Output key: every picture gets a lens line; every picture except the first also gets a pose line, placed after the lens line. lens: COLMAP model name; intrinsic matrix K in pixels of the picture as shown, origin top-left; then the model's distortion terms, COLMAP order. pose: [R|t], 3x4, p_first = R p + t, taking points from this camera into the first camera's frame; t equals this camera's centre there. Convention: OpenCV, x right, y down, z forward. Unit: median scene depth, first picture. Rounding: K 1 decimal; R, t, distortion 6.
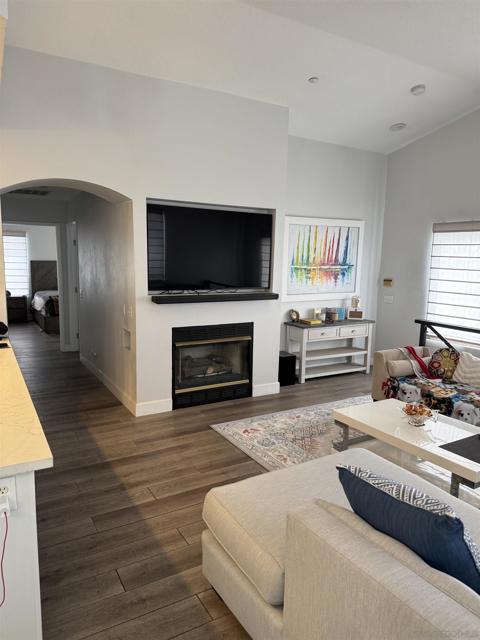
lens RADIAL K [[441.6, 0, 239.8], [0, 441.6, 323.4], [0, 0, 1]] dist [0.090322, -0.117827]
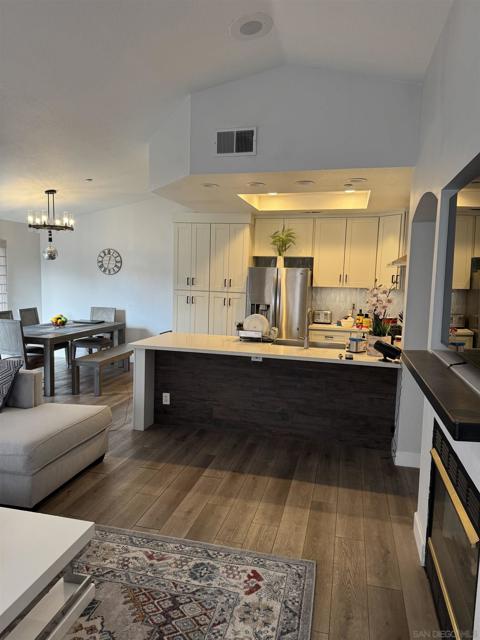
lens RADIAL K [[441.6, 0, 239.8], [0, 441.6, 323.8], [0, 0, 1]] dist [0.090322, -0.117827]
pose [[-0.687866, 0.039087, -0.724785, 0.384665], [-0.148276, 0.969925, 0.193030, -0.164106], [0.710531, 0.240247, -0.661382, 1.122921]]
